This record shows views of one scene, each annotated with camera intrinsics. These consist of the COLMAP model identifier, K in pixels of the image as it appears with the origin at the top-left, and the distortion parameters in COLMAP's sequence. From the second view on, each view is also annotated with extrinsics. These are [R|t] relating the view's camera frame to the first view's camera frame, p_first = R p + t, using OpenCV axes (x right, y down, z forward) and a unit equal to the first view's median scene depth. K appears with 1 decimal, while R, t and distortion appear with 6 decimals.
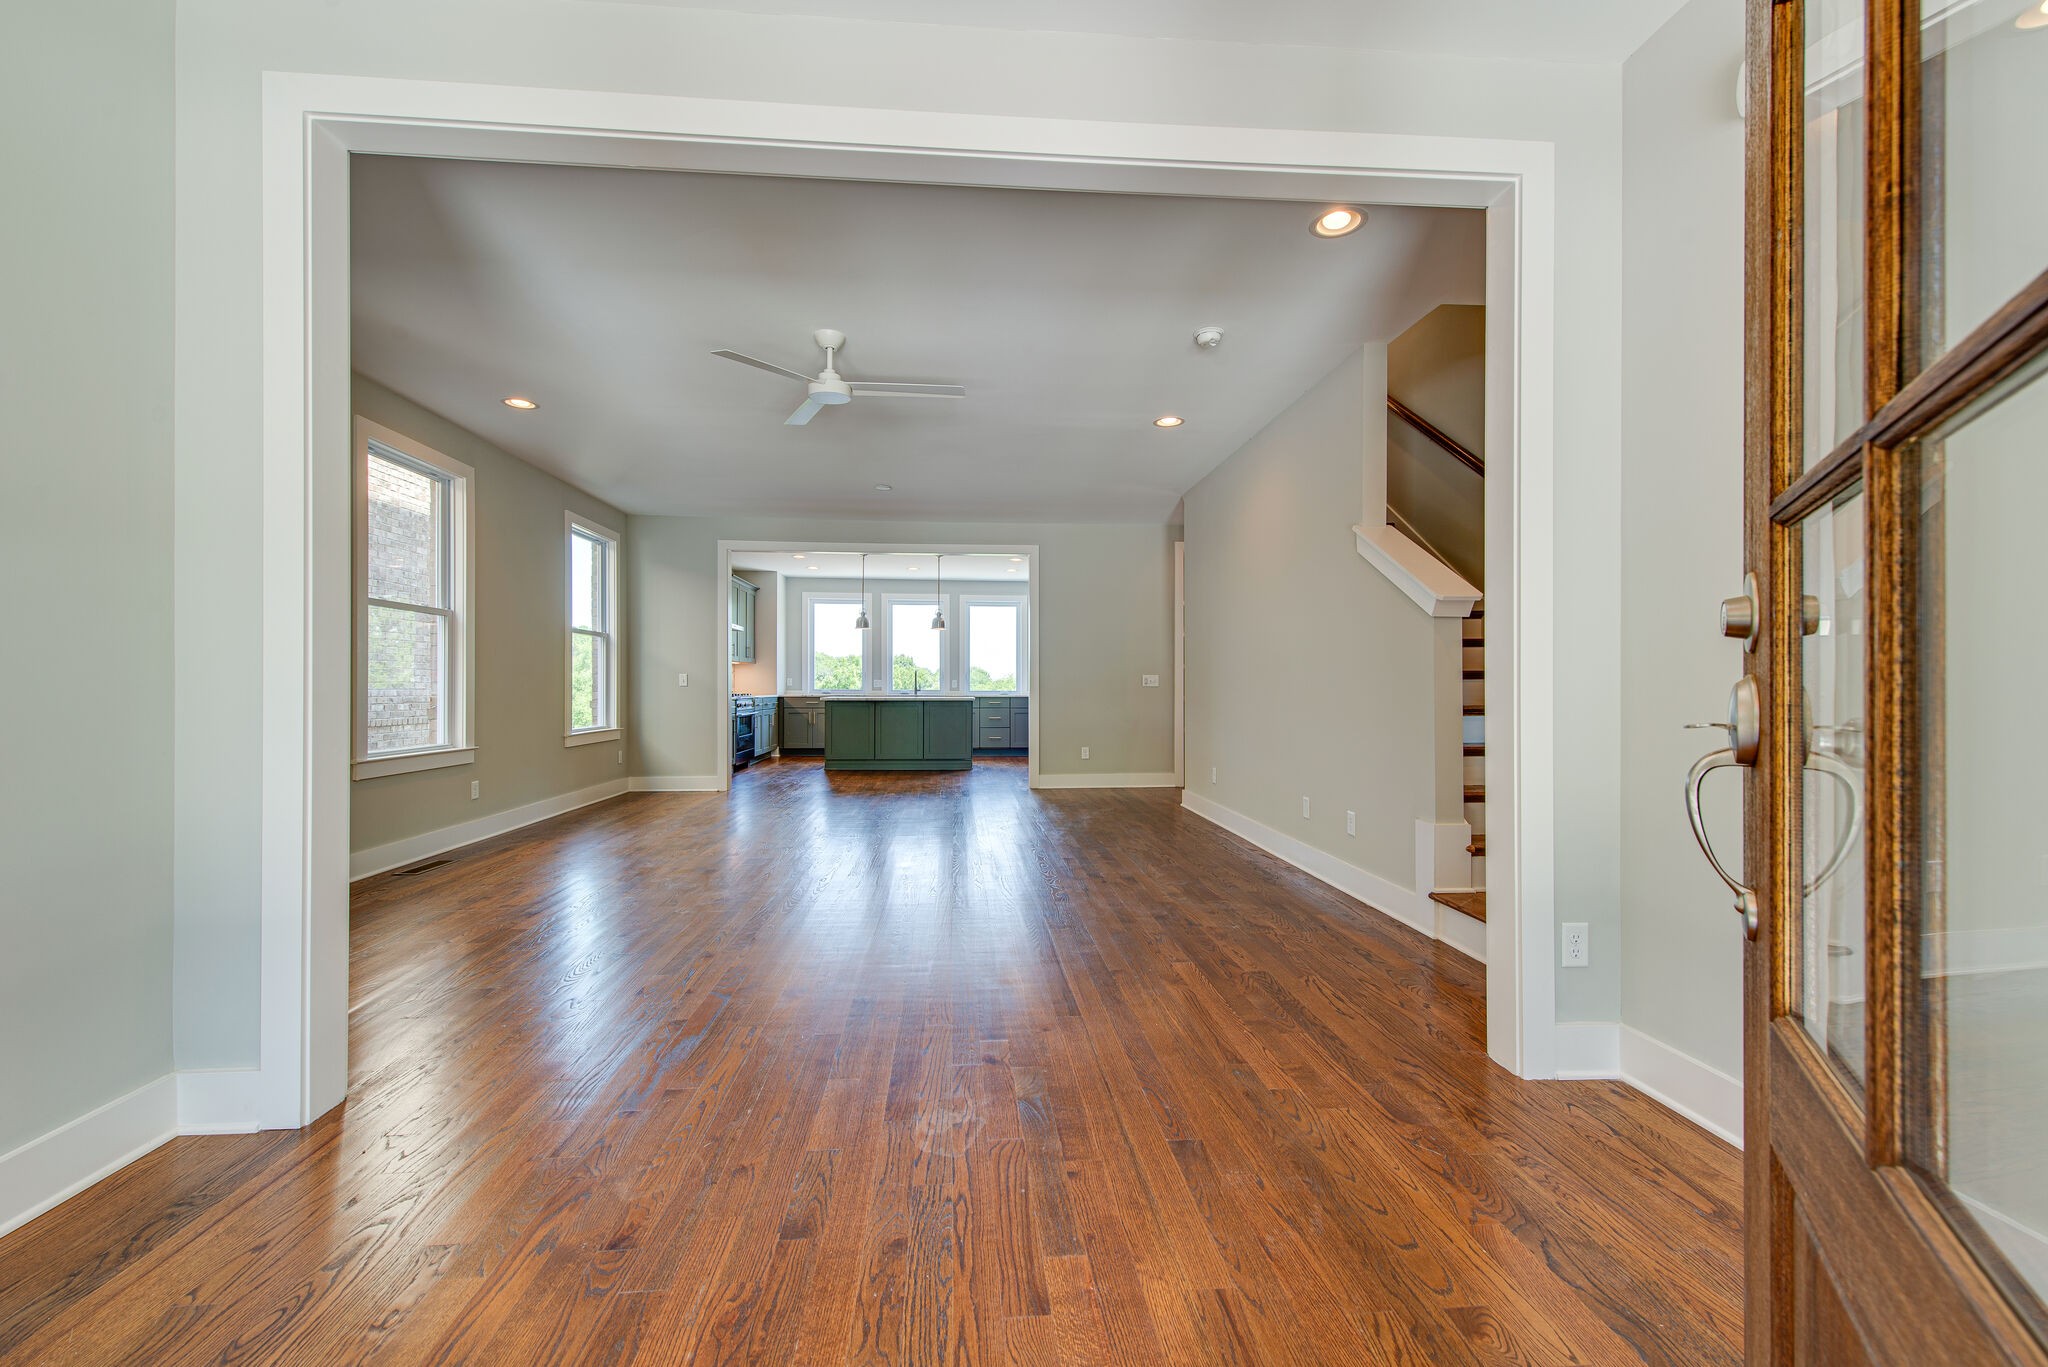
lens RADIAL K [[799.4, 0, 1037.9], [0, 799.4, 682.3], [0, 0, 1]] dist [0.004352, -0.001611]
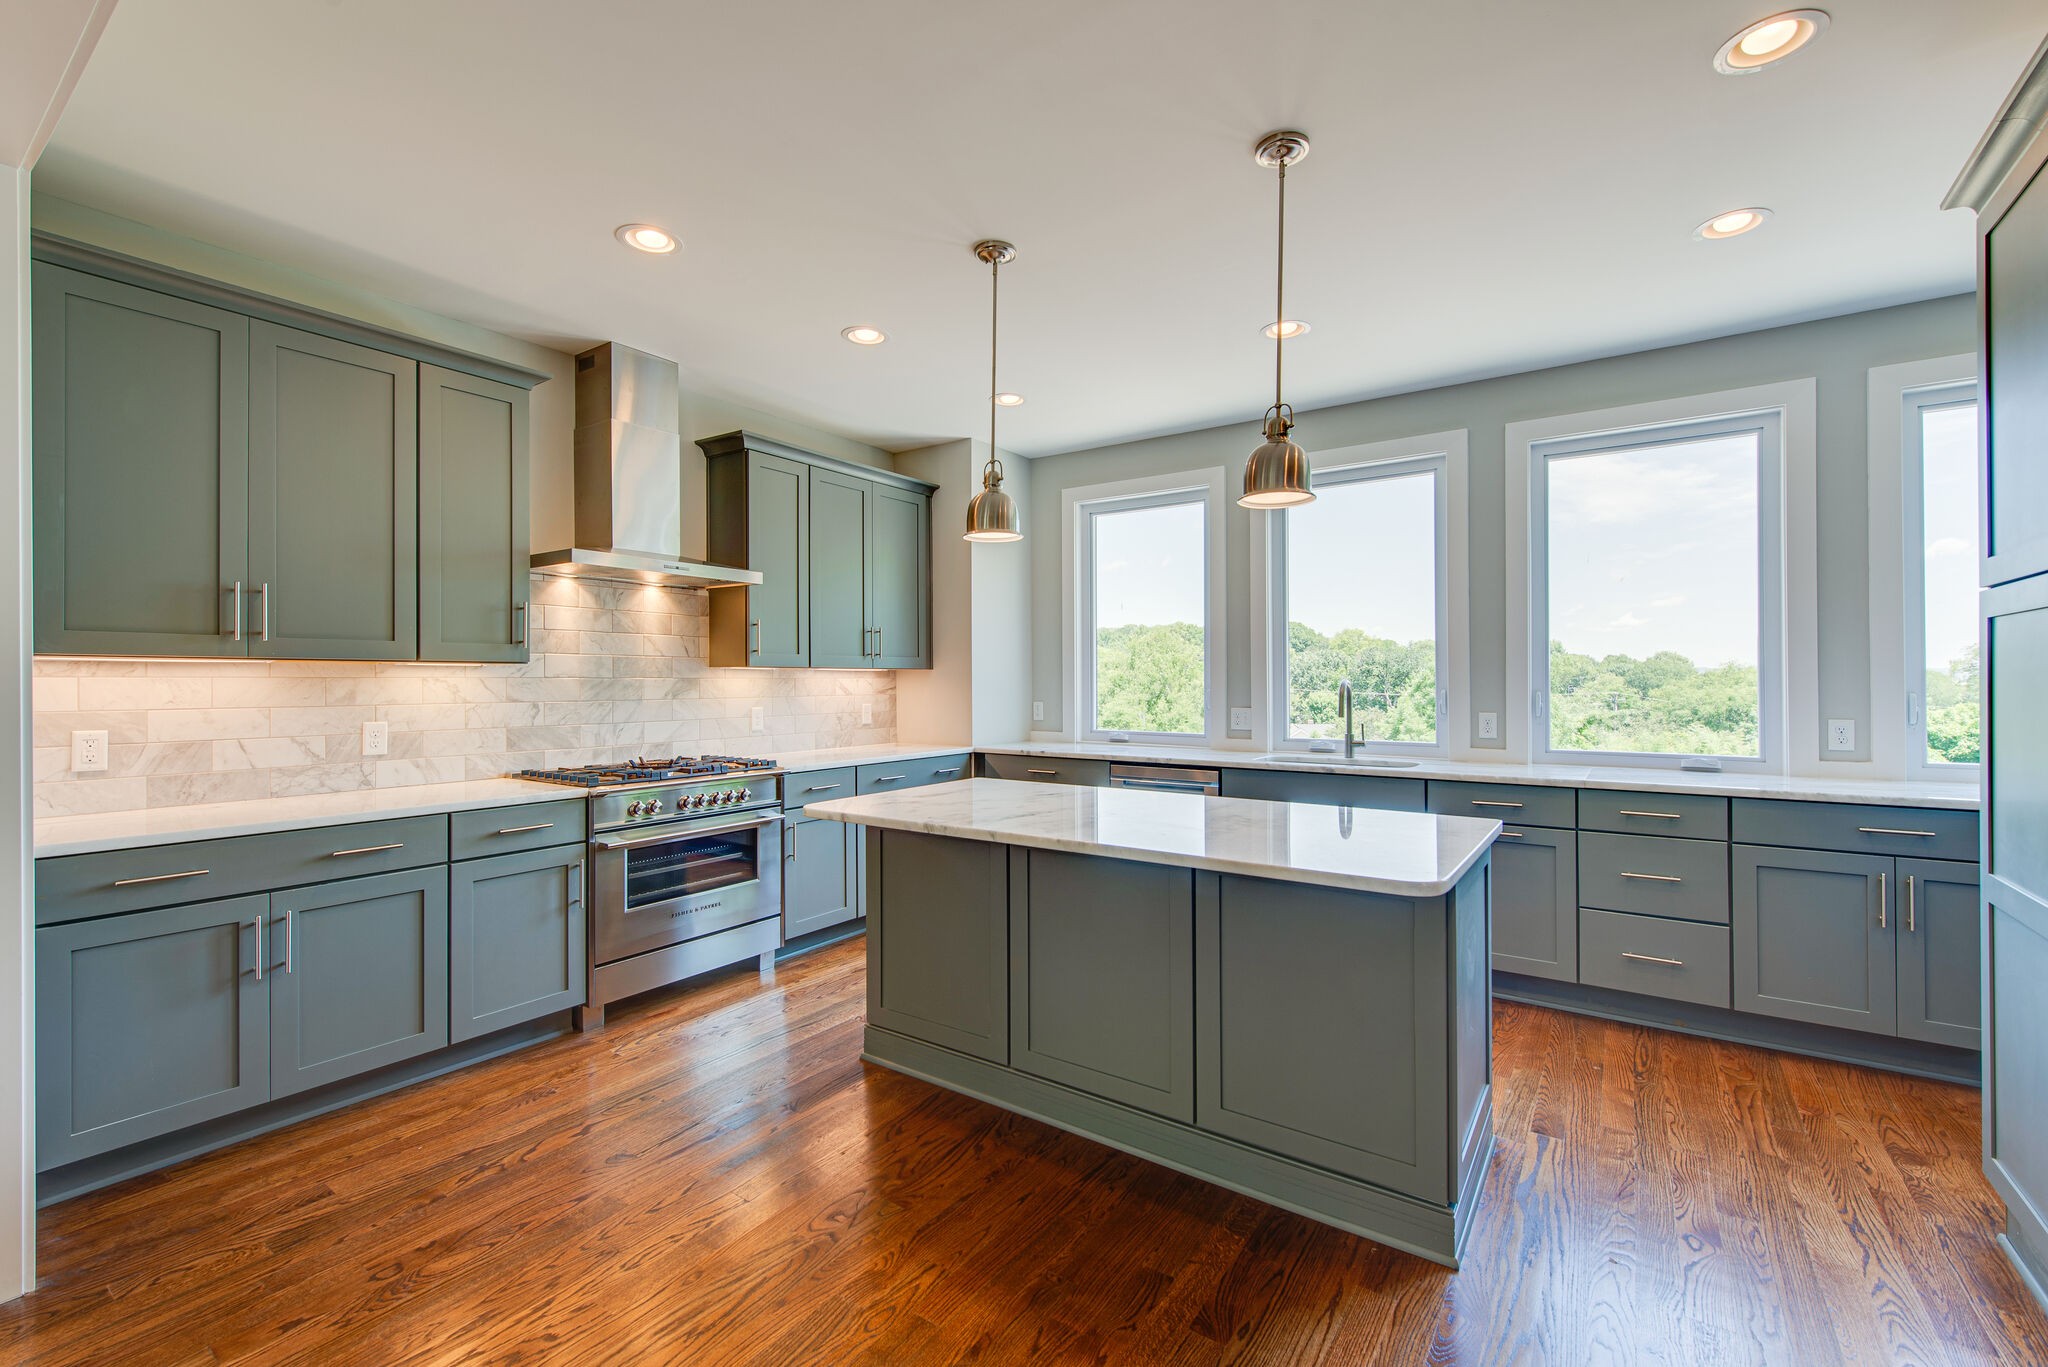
lens RADIAL K [[879.3, 0, 1016.2], [0, 879.3, 678.5], [0, 0, 1]] dist [0.010962, -0.004169]
pose [[0.754100, -0.004985, -0.656740, -0.025993], [0.006280, 0.999980, -0.000379, -0.022166], [0.656729, -0.003839, 0.754117, 0.829927]]
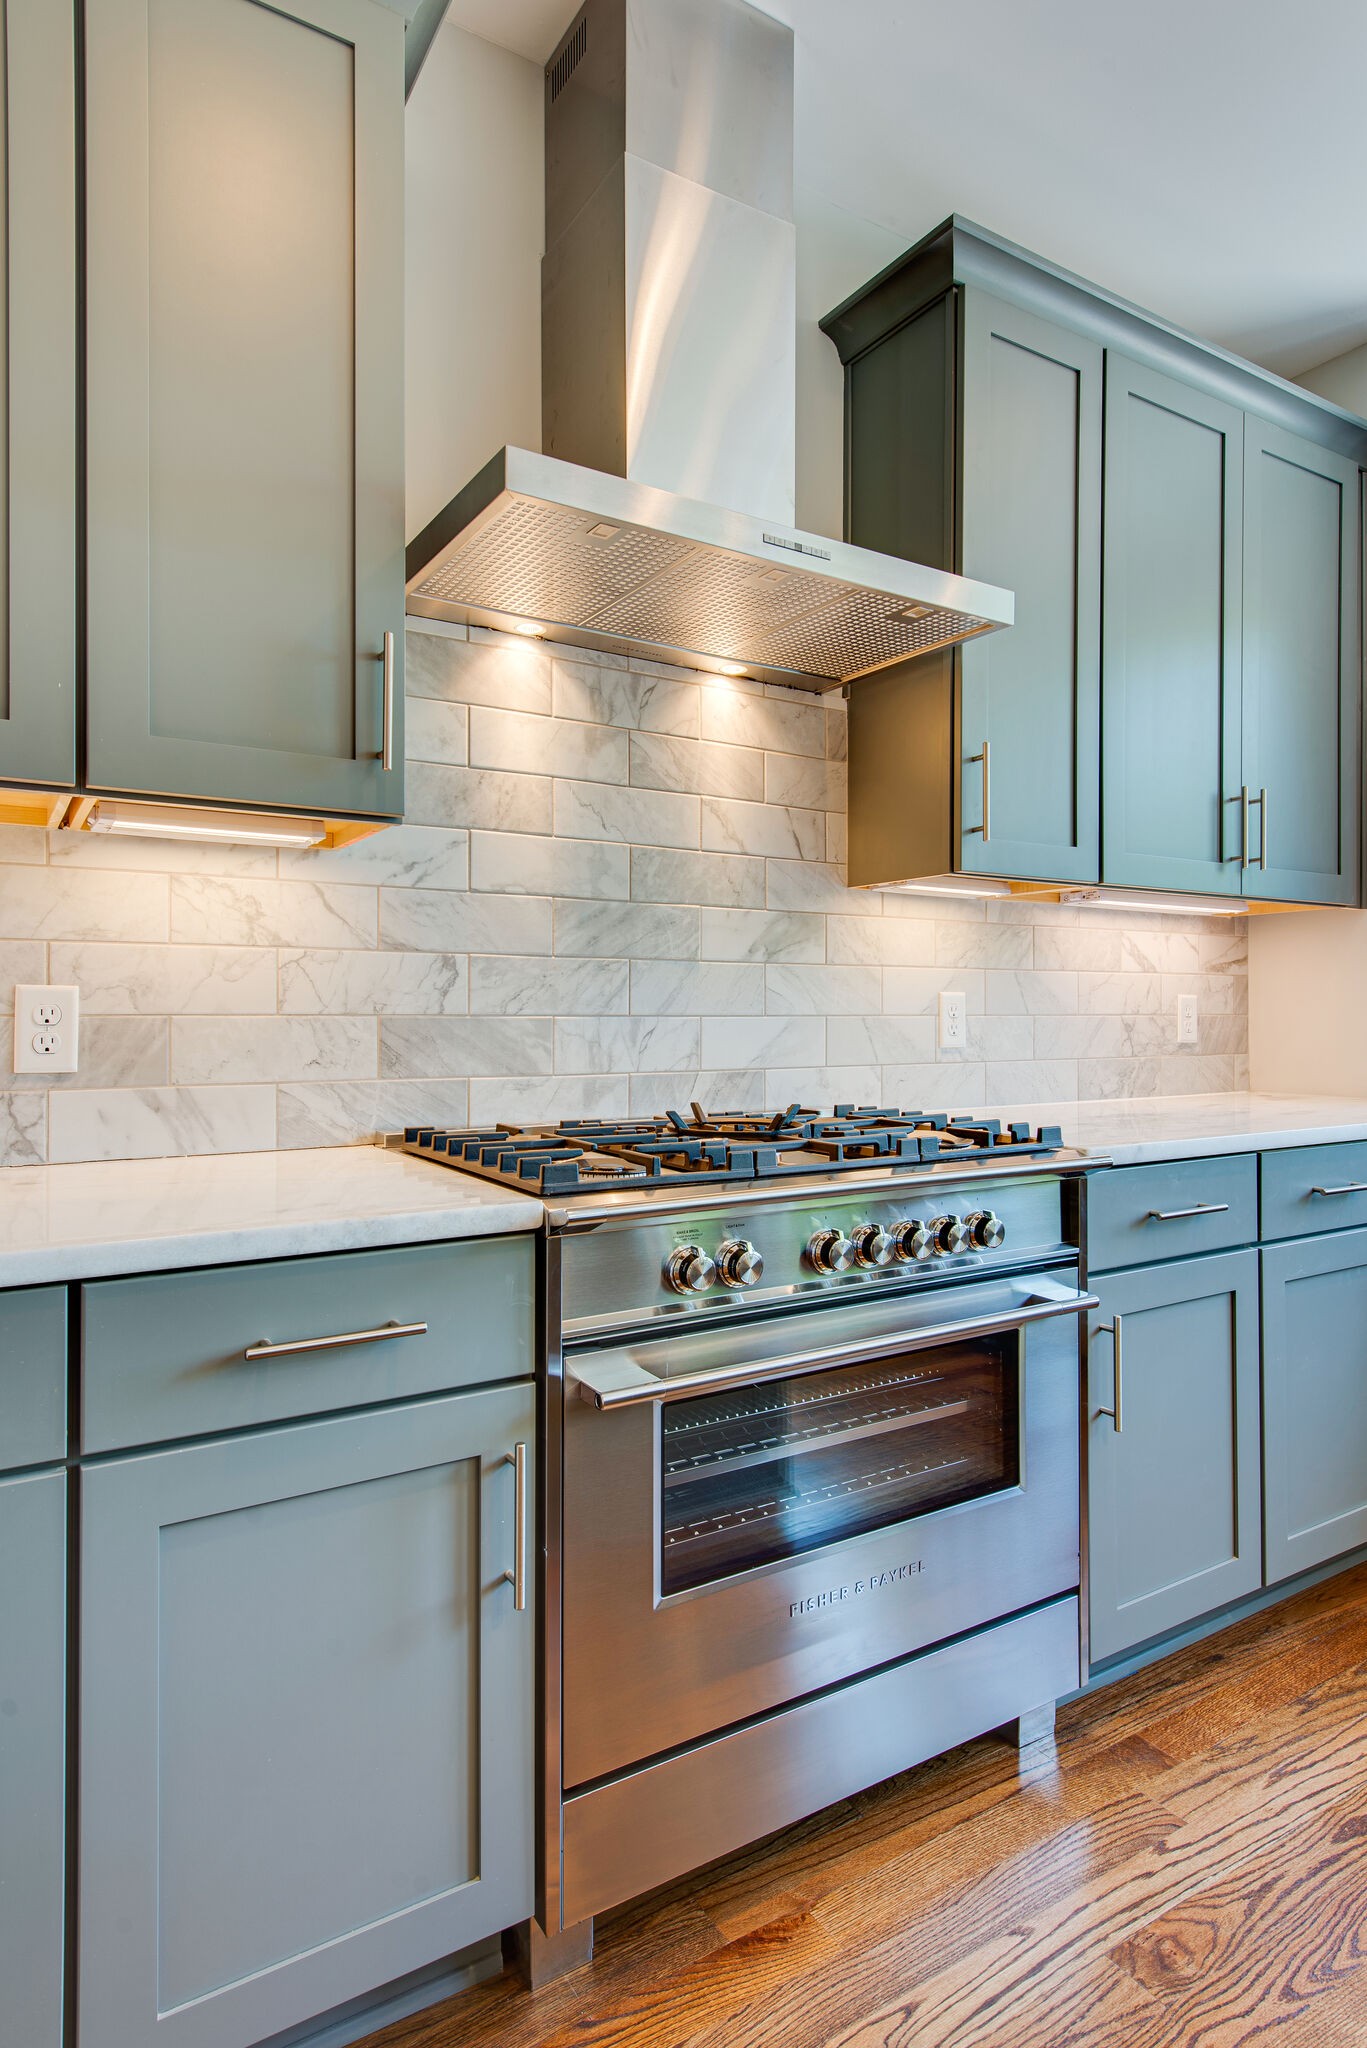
lens RADIAL K [[1142.5, 0, 675.7], [0, 1142.5, 1007.6], [0, 0, 1]] dist [0.018900, -0.005347]
pose [[0.432945, -0.004291, -0.901410, -0.244162], [0.002836, 0.999990, -0.003398, -0.003367], [0.901416, -0.001085, 0.432953, 0.932613]]
